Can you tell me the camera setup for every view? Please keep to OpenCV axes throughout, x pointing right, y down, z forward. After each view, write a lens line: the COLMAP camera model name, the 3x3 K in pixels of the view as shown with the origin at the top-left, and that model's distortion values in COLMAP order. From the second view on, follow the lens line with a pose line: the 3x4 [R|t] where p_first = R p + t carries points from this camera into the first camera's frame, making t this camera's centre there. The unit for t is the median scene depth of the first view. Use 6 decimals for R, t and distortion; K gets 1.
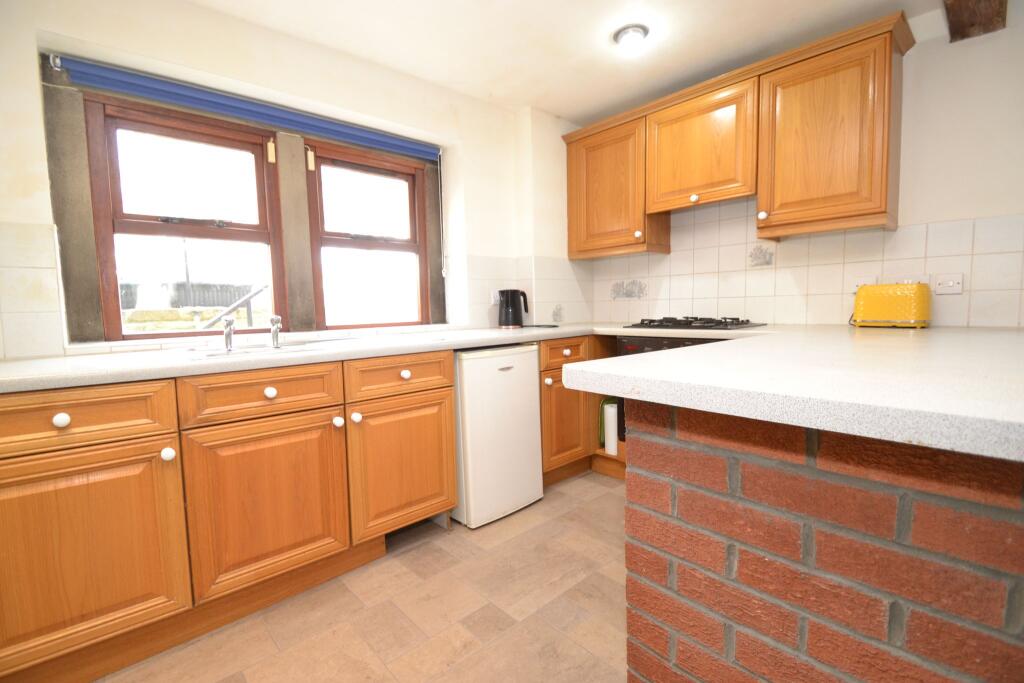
lens RADIAL K [[450.6, 0, 505.3], [0, 450.6, 345.4], [0, 0, 1]] dist [0.018364, -0.022931]
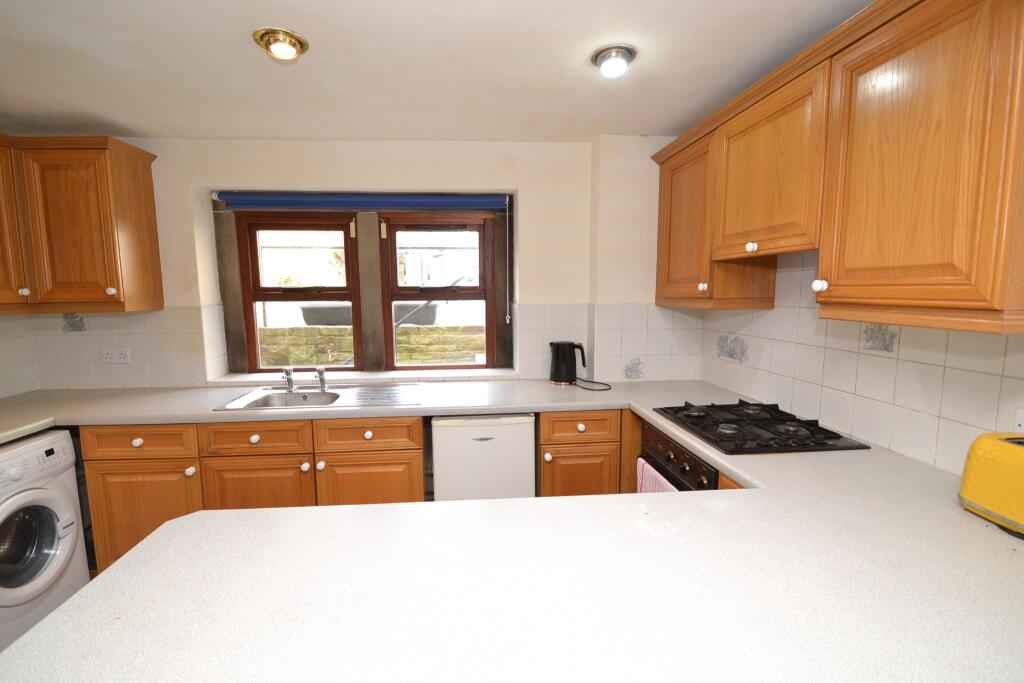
lens RADIAL K [[465.4, 0, 512.0], [0, 465.4, 341.5], [0, 0, 1]] dist [0.002308, -0.001160]
pose [[0.795067, 0.089955, -0.599814, 0.584186], [-0.064308, 0.995869, 0.064111, -0.209573], [0.603103, -0.012400, 0.797567, 0.211802]]
